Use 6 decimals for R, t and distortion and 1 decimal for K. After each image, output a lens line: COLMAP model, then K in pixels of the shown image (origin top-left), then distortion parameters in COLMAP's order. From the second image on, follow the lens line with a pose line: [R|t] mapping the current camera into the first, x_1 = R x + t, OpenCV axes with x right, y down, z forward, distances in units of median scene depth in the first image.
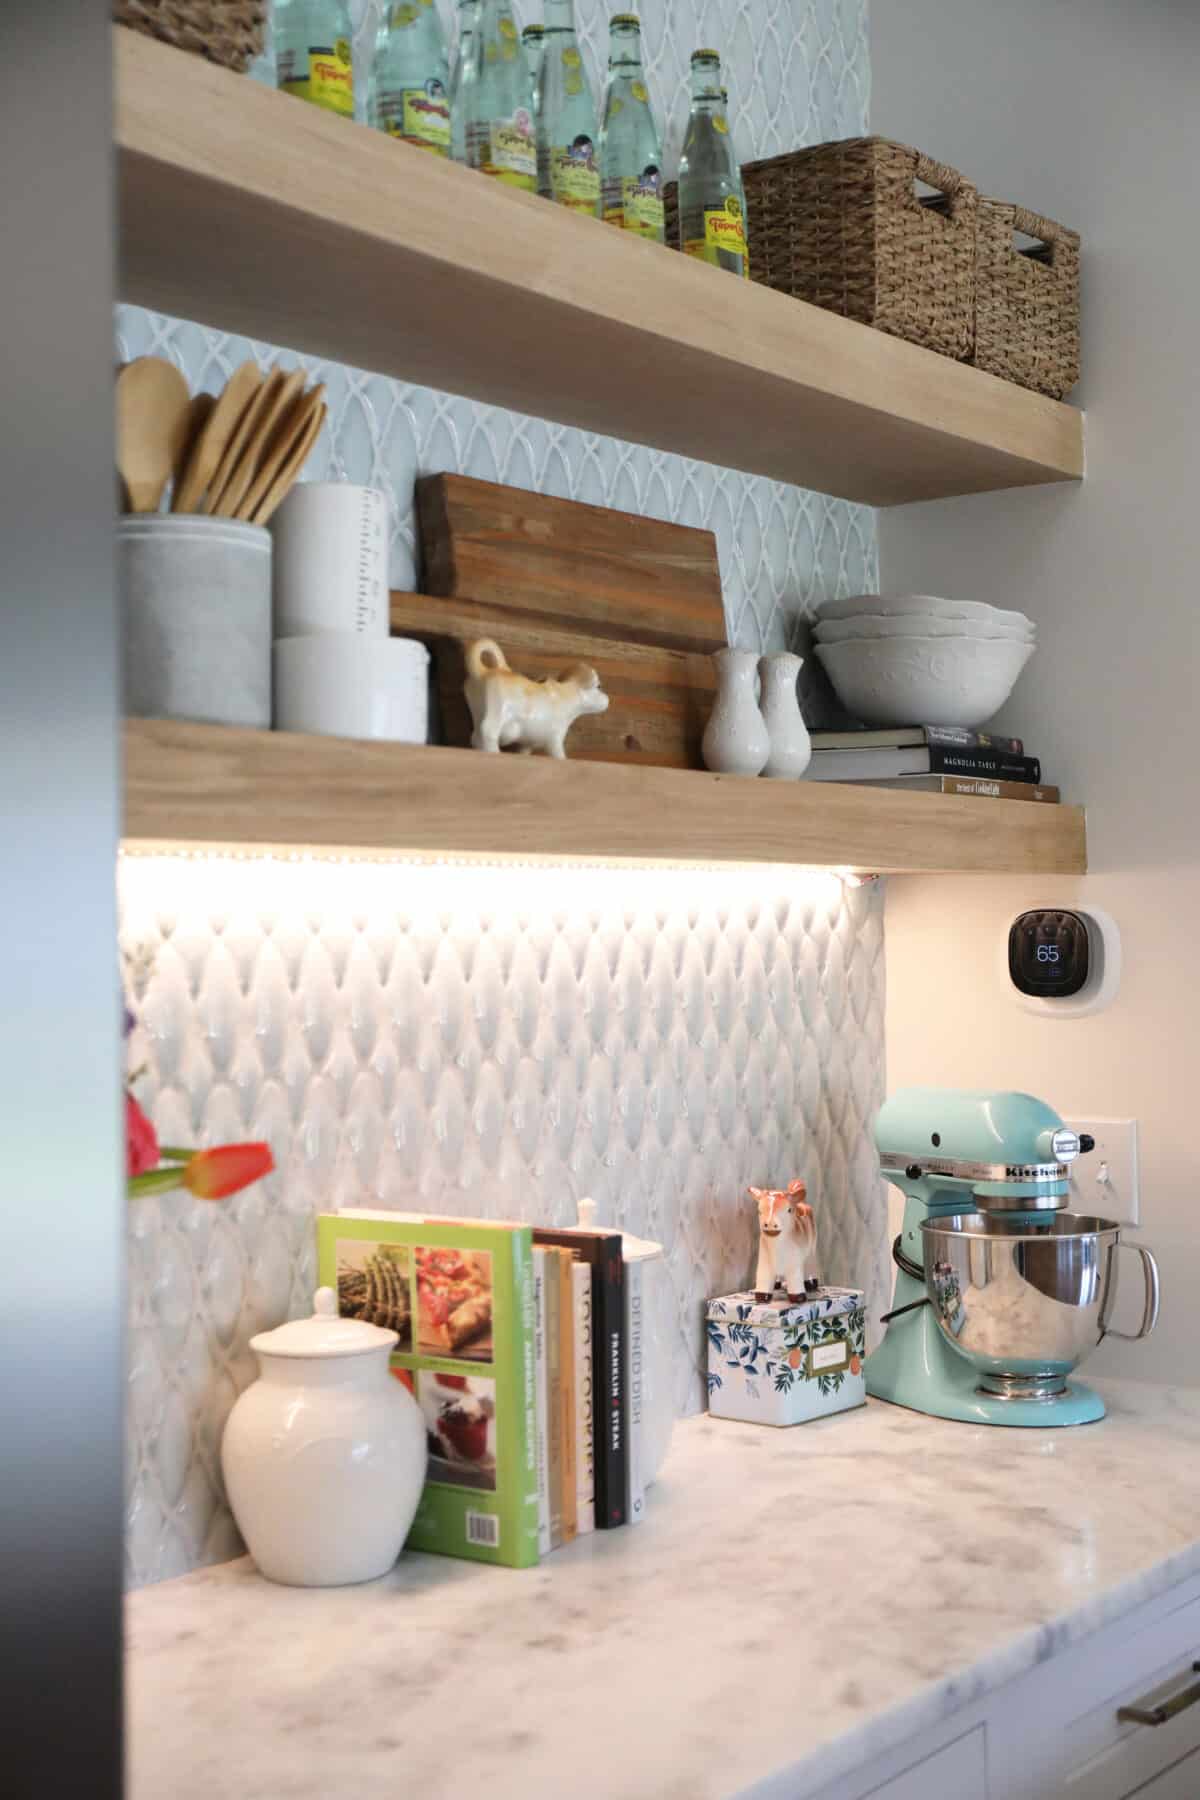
lens RADIAL K [[2388.7, 0, 600.0], [0, 2388.7, 900.0], [0, 0, 1]] dist [0.011525, 0.050076]
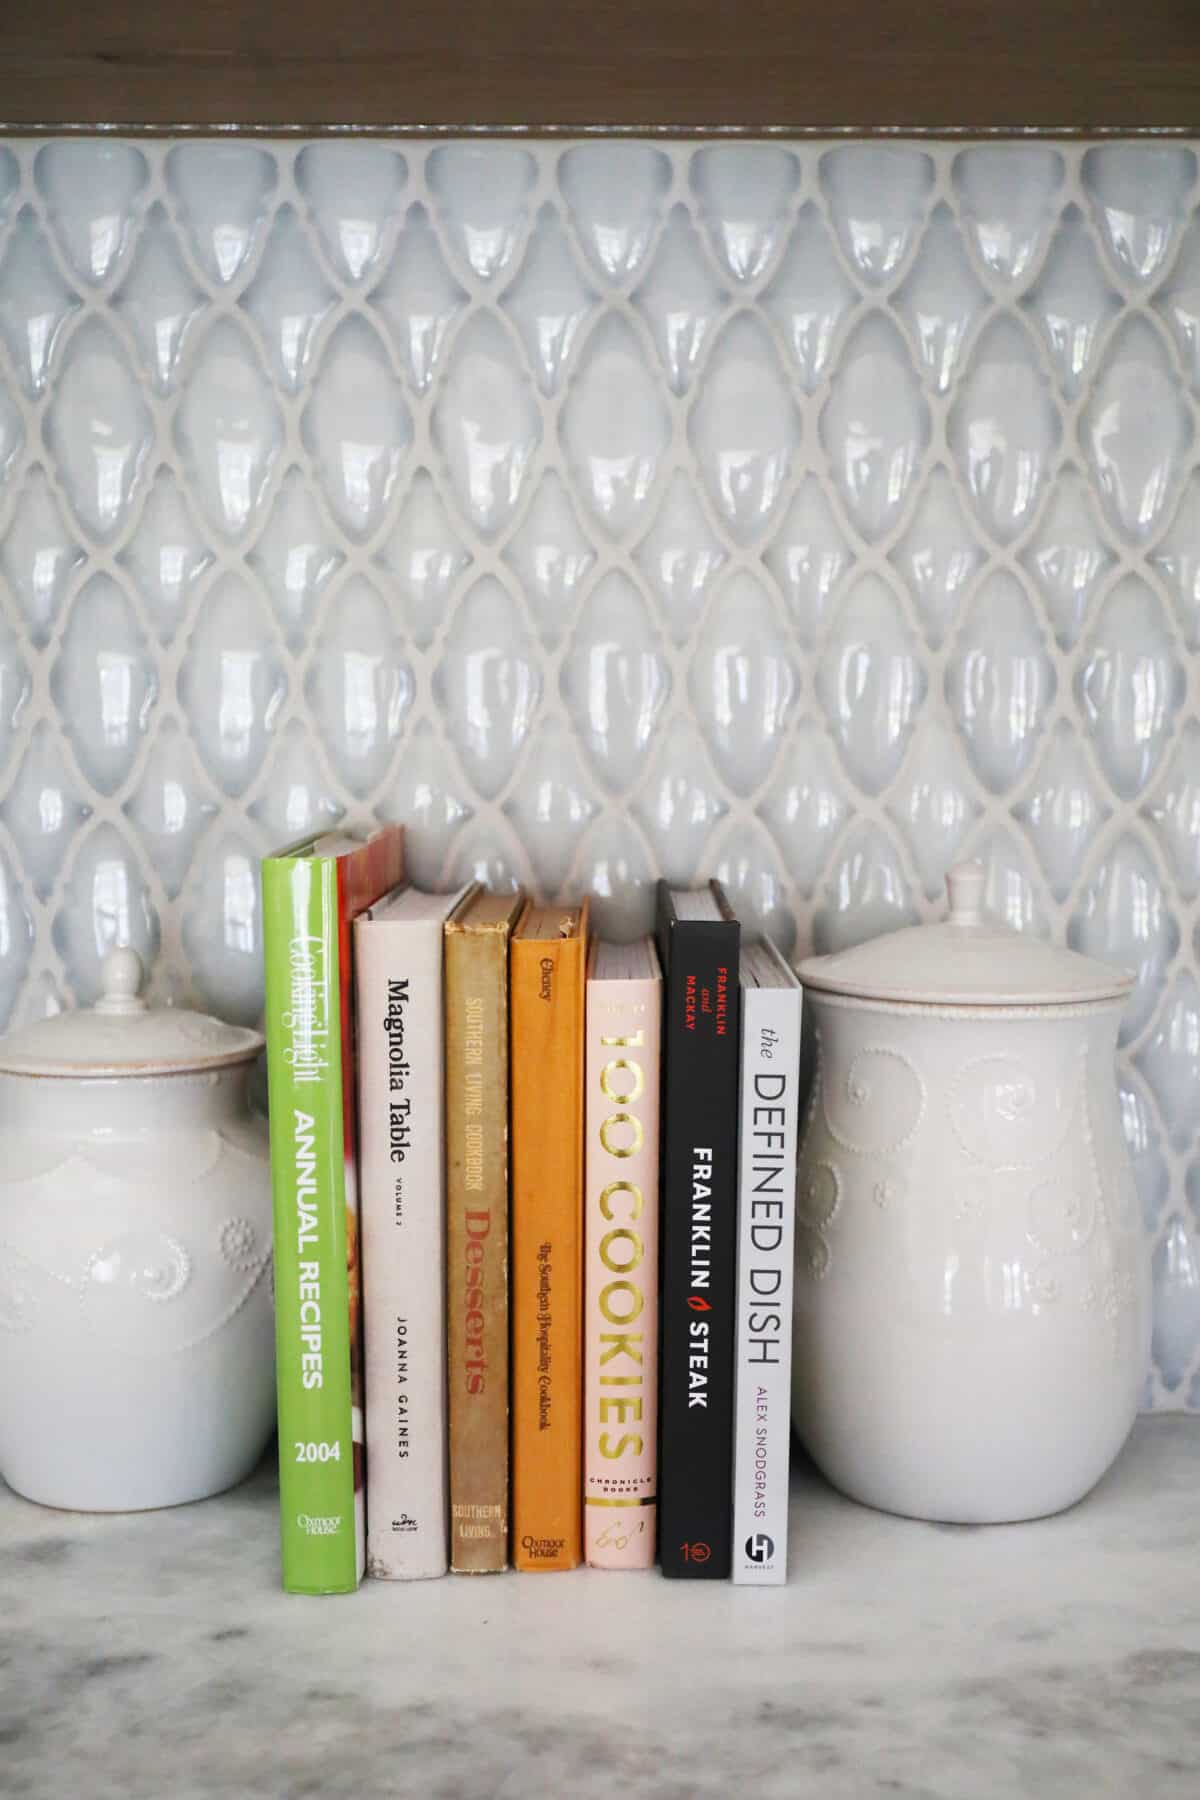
lens RADIAL K [[2238.6, 0, 600.0], [0, 2238.6, 900.0], [0, 0, 1]] dist [0.011391, 0.019588]
pose [[0.581413, 0.085102, -0.809145, 0.279845], [0.000518, 0.994476, 0.104967, 0.083542], [0.813608, -0.061448, 0.578157, 0.664346]]
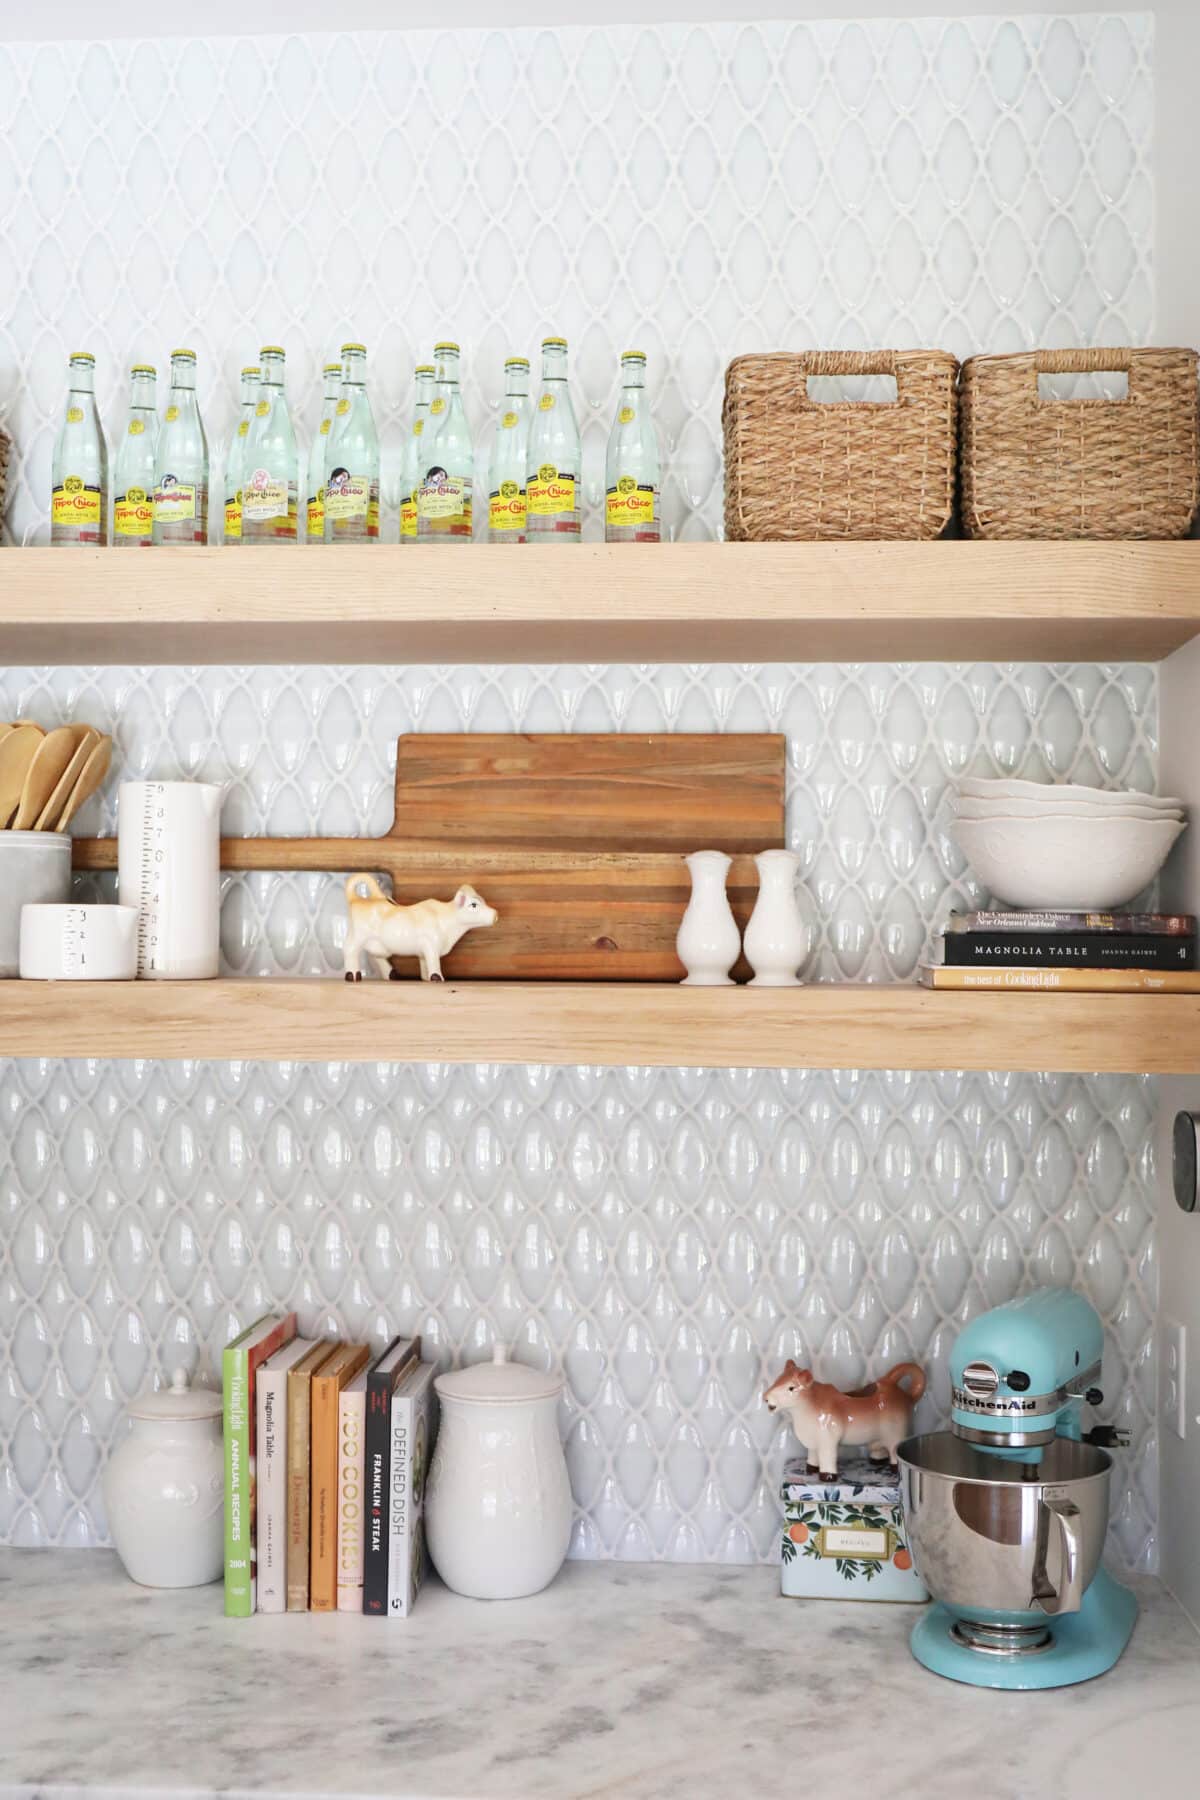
lens RADIAL K [[1956.3, 0, 600.0], [0, 1956.3, 900.0], [0, 0, 1]] dist [-0.039266, 0.114957]
pose [[0.537572, -0.008193, -0.843178, 0.786278], [-0.002211, 0.999936, -0.011126, -0.075528], [0.843215, 0.007845, 0.537520, 0.498240]]
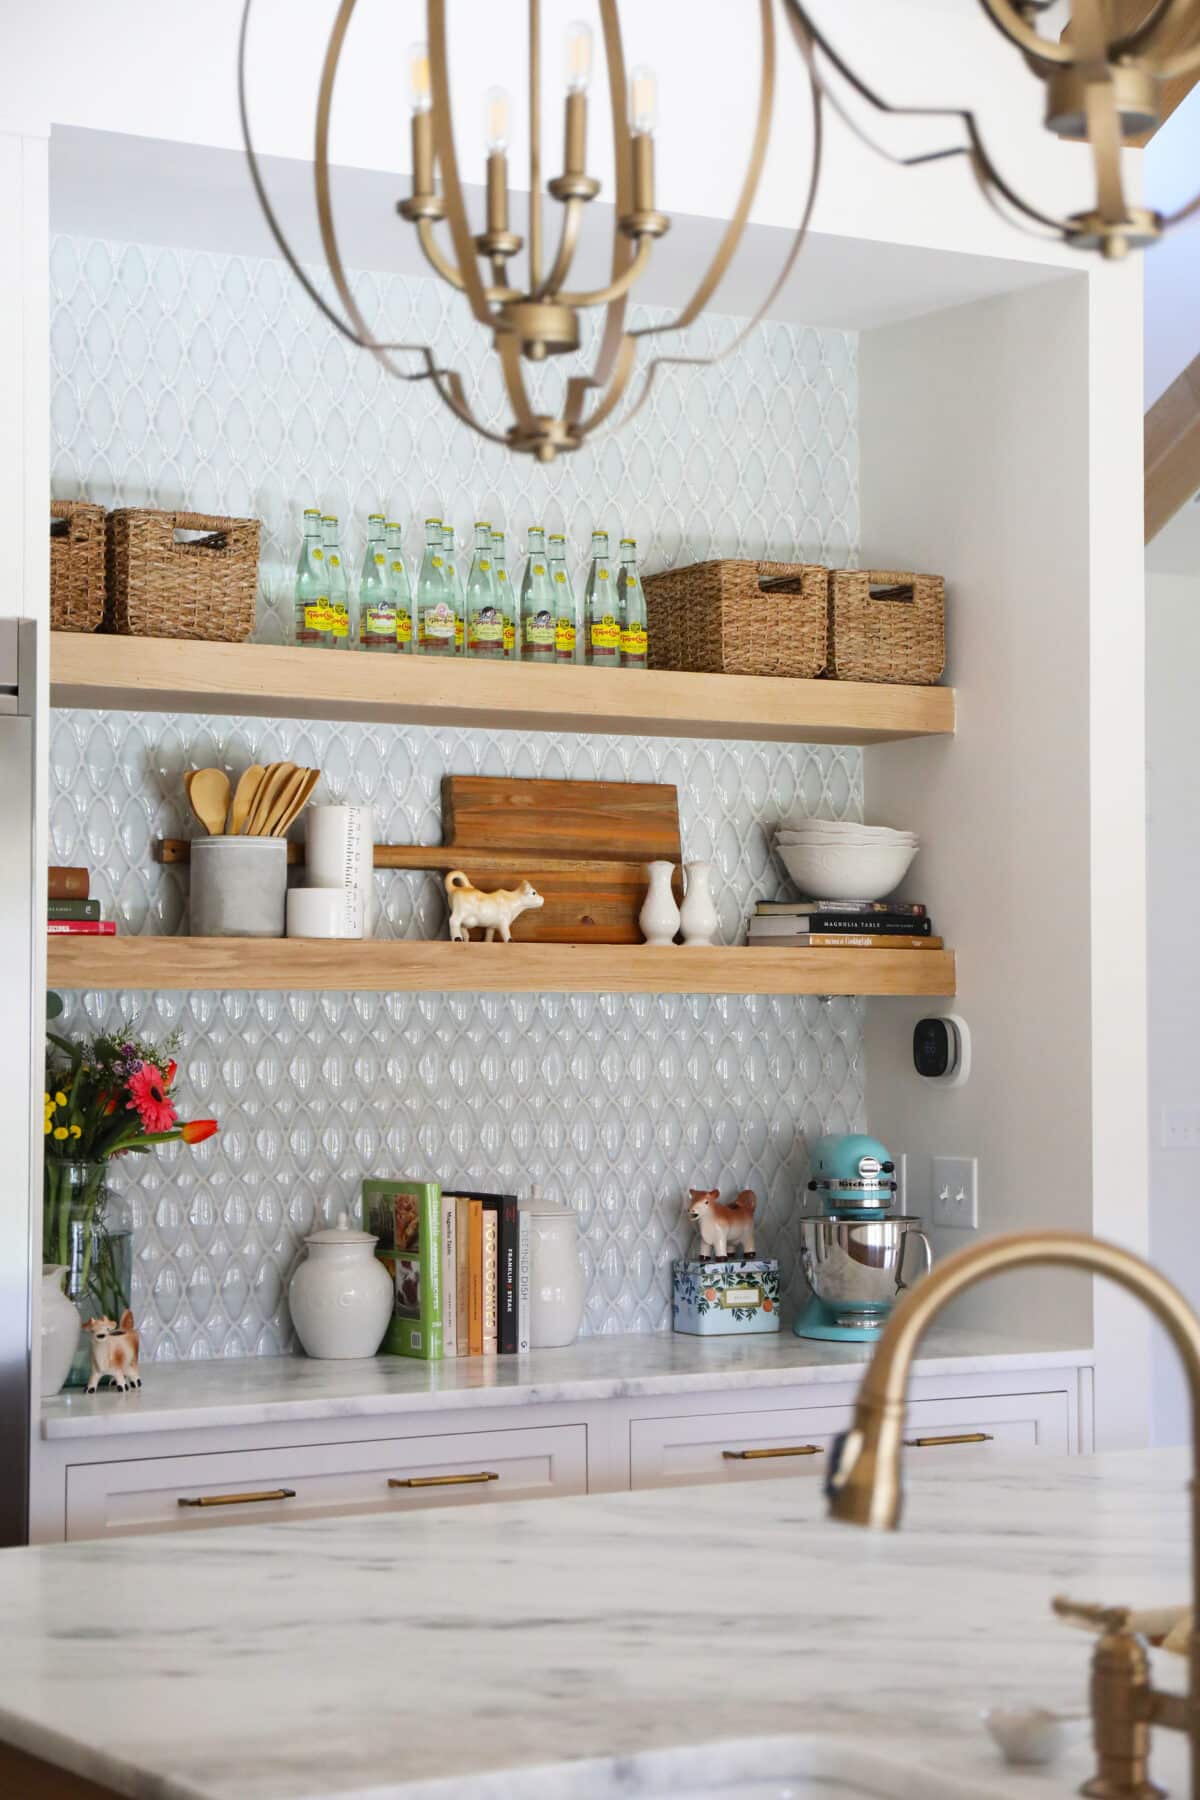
lens RADIAL K [[3453.0, 0, 626.5], [0, 3453.0, 874.9], [0, 0, 1]] dist [0.106258, 0.230651]
pose [[0.925474, -0.007949, -0.378728, 0.969955], [-0.003107, 0.999587, -0.028572, -0.027433], [0.378798, 0.027620, 0.925067, -1.268922]]
